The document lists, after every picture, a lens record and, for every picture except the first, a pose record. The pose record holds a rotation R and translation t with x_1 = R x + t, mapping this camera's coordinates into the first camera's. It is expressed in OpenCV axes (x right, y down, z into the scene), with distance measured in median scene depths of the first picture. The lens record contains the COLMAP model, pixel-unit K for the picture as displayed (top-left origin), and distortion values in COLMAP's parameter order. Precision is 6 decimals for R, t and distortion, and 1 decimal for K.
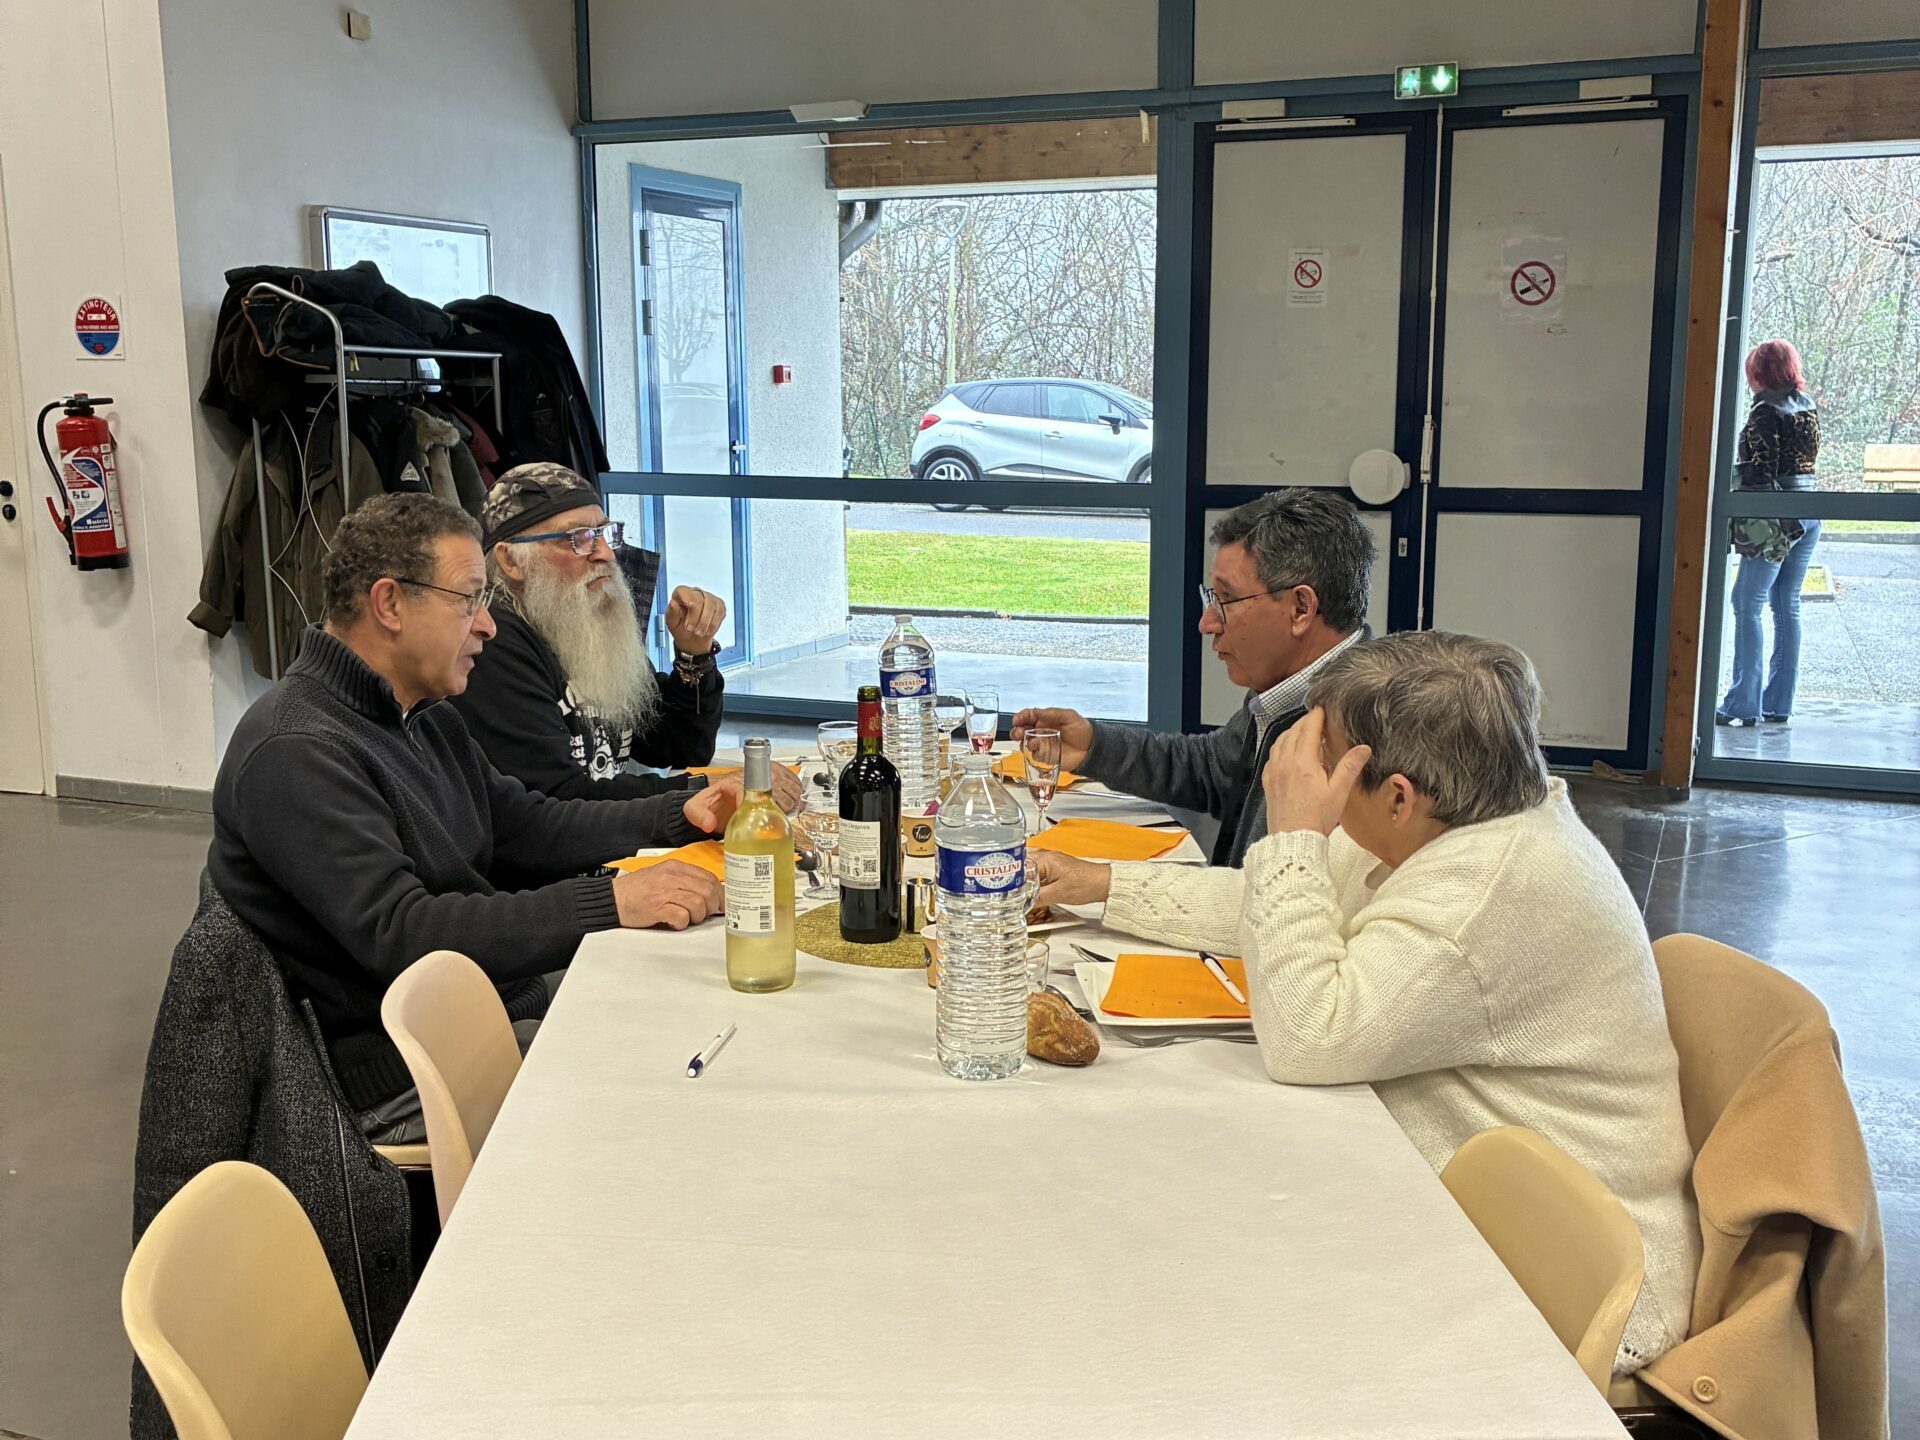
lens RADIAL K [[2138.5, 0, 952.7], [0, 2138.5, 729.8], [0, 0, 1]] dist [0.036068, 0.000000]
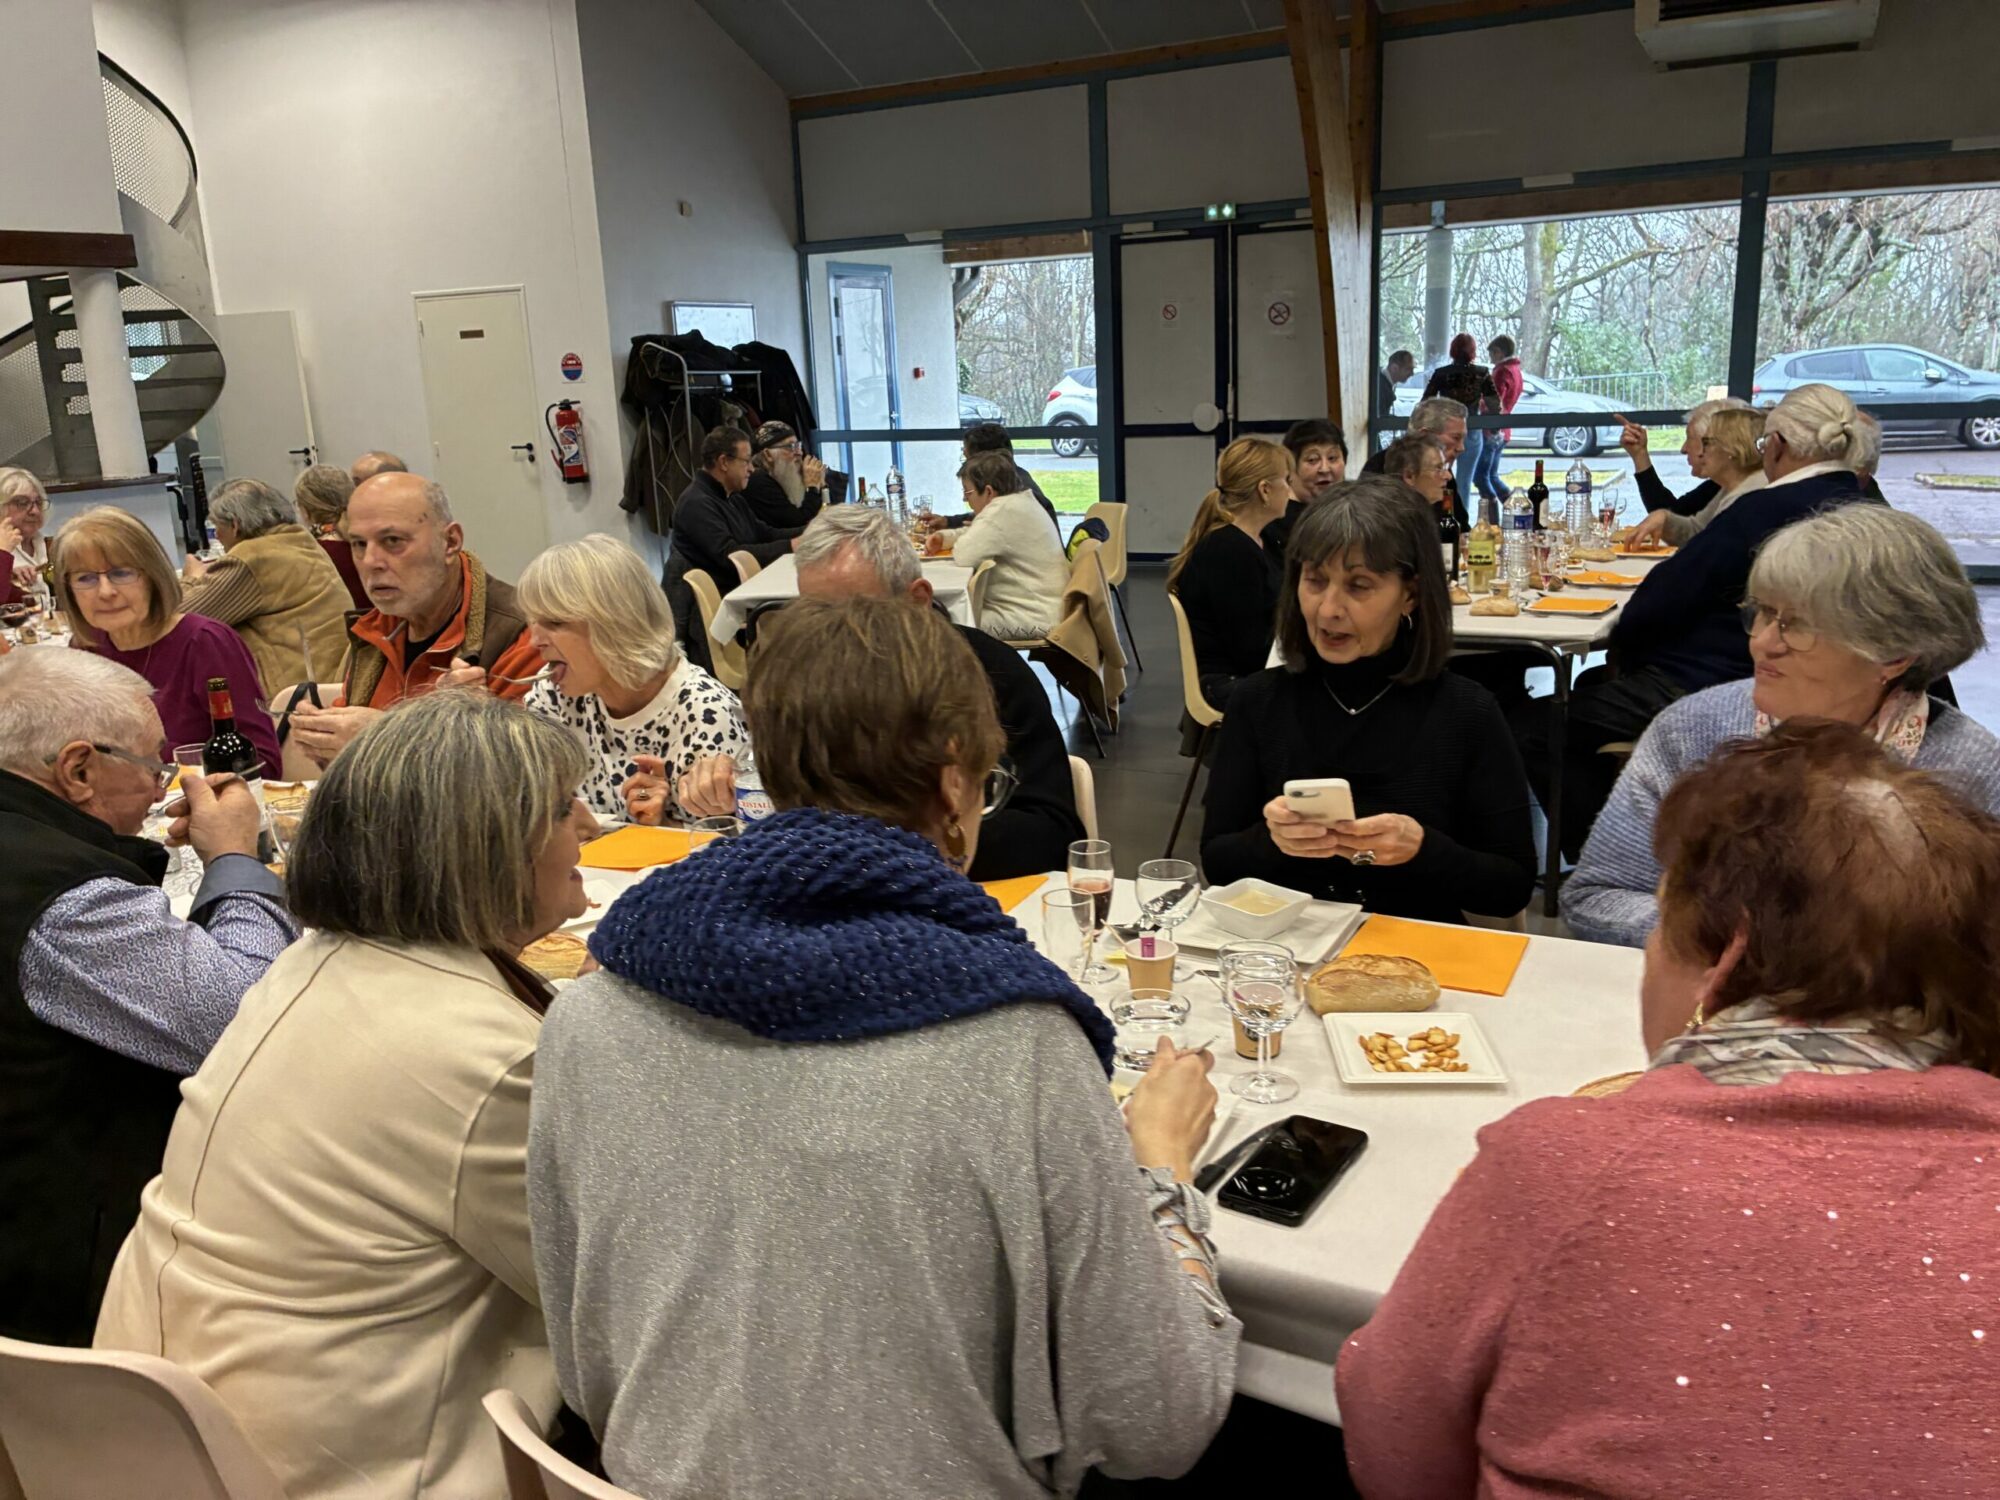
lens RADIAL K [[1519.1, 0, 989.5], [0, 1519.1, 738.2], [0, 0, 1]] dist [0.009550, -0.019559]
pose [[0.997132, -0.022014, -0.072404, 0.098172], [0.027576, 0.996670, 0.076731, 0.064452], [0.070474, -0.078507, 0.994419, -0.427982]]
